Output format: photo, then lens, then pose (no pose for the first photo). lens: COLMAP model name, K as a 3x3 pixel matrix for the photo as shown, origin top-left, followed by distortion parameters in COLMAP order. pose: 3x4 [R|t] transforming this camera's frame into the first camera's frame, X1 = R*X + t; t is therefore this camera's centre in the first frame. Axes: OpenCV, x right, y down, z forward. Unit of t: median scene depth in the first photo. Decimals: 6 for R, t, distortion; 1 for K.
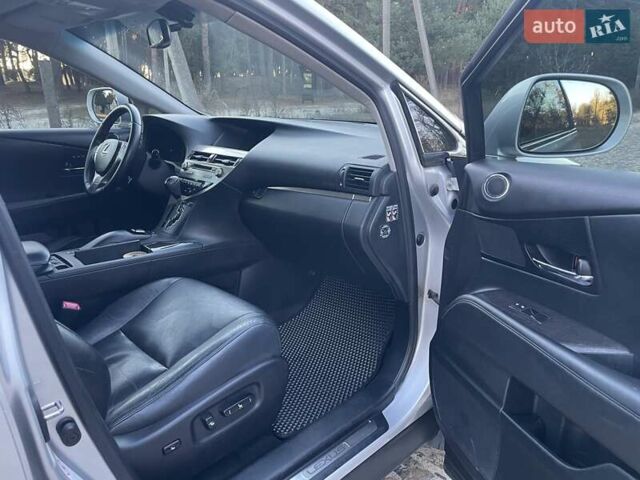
lens RADIAL K [[472.1, 0, 319.4], [0, 472.1, 240.2], [0, 0, 1]] dist [0.048240, -0.018281]
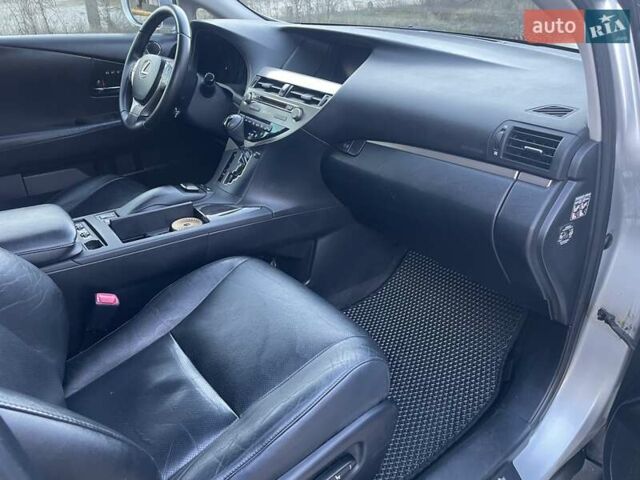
lens RADIAL K [[472.1, 0, 320.0], [0, 472.1, 241.6], [0, 0, 1]] dist [0.048240, -0.018281]
pose [[0.995525, 0.058370, -0.074315, -0.113606], [-0.042612, 0.979218, 0.198281, -0.097433], [0.084344, -0.194227, 0.977324, 0.262432]]
